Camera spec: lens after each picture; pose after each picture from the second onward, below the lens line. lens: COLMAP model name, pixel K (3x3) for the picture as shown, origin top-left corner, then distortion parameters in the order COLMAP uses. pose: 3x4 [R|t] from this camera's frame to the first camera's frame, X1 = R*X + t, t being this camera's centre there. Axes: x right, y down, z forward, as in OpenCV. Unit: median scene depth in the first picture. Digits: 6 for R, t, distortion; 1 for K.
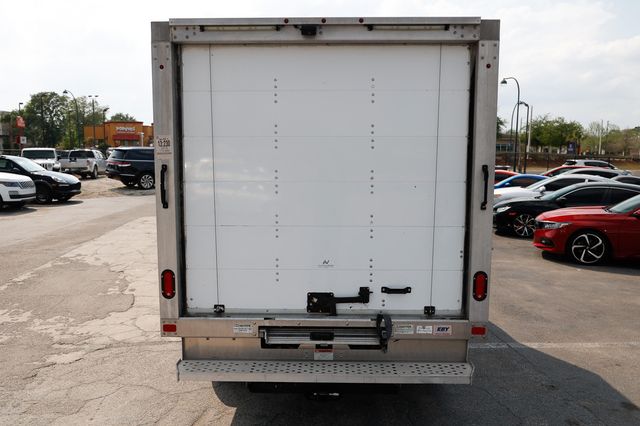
lens RADIAL K [[566.4, 0, 320.0], [0, 566.4, 213.0], [0, 0, 1]] dist [0.003267, 0.002790]
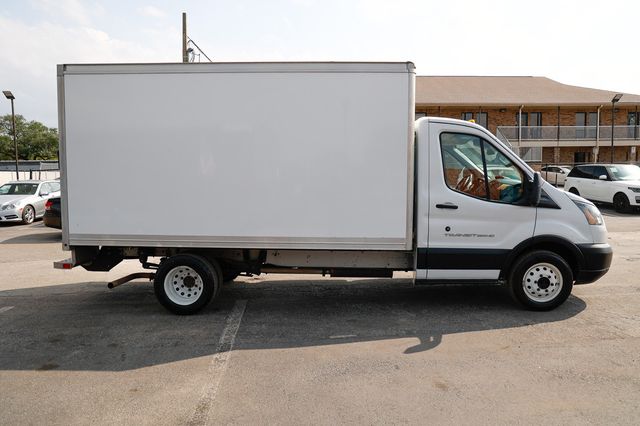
lens RADIAL K [[448.8, 0, 318.8], [0, 448.8, 204.1], [0, 0, 1]] dist [-0.097514, 0.057318]
pose [[-0.012356, 0.055536, -0.998380, 1.535114], [-0.096785, 0.993702, 0.056473, -0.057891], [0.995229, 0.097326, -0.006903, 1.713995]]
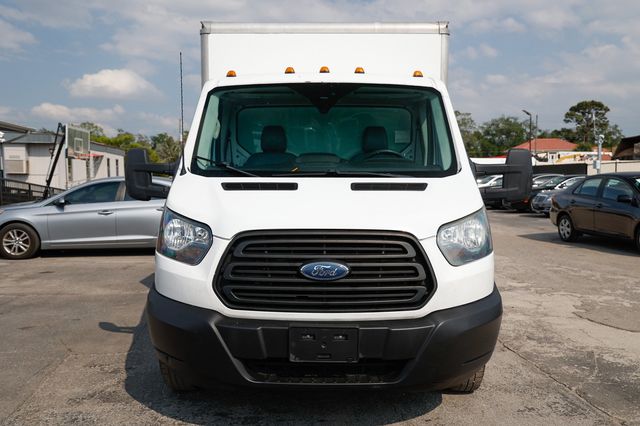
lens RADIAL K [[579.4, 0, 320.0], [0, 579.4, 213.0], [0, 0, 1]] dist [-0.016920, 0.062435]
pose [[-0.999833, -0.002371, -0.018146, 0.064839], [-0.005316, 0.986443, 0.164016, -0.187650], [0.017511, 0.164085, -0.986291, 3.285858]]
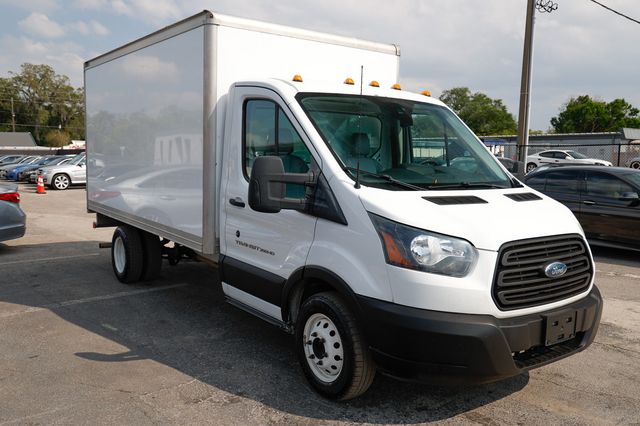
lens RADIAL K [[551.0, 0, 303.2], [0, 551.0, 213.3], [0, 0, 1]] dist [-0.009320, 0.002369]
pose [[-0.802056, 0.044756, -0.595569, 0.849730], [-0.081020, 0.979817, 0.182742, -0.209276], [0.591728, 0.194823, -0.782242, 3.013669]]
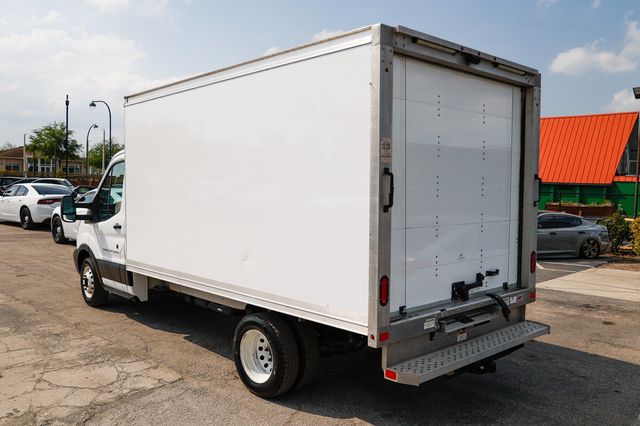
lens RADIAL K [[549.1, 0, 315.9], [0, 549.1, 197.7], [0, 0, 1]] dist [-0.003697, 0.008799]
pose [[0.716699, -0.010726, 0.697300, -0.989707], [0.057335, 0.997403, -0.043587, 0.000928], [-0.695022, 0.071219, 0.715453, 0.389926]]
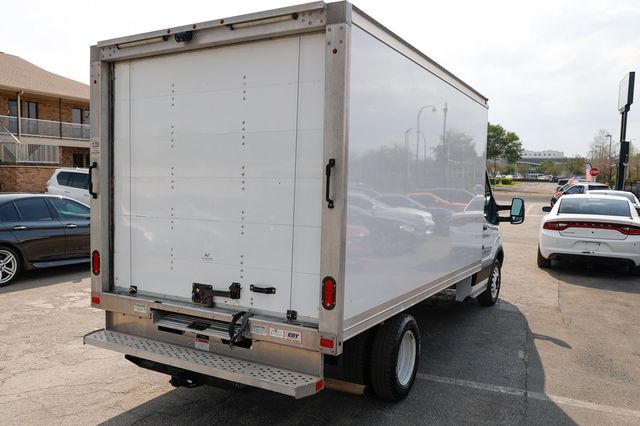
lens RADIAL K [[552.1, 0, 284.2], [0, 552.1, 210.7], [0, 0, 1]] dist [-0.010366, -0.000805]
pose [[0.863065, 0.035853, -0.503820, 0.639805], [-0.063674, 0.997243, -0.038109, 0.034988], [0.501064, 0.064971, 0.862968, 0.190460]]
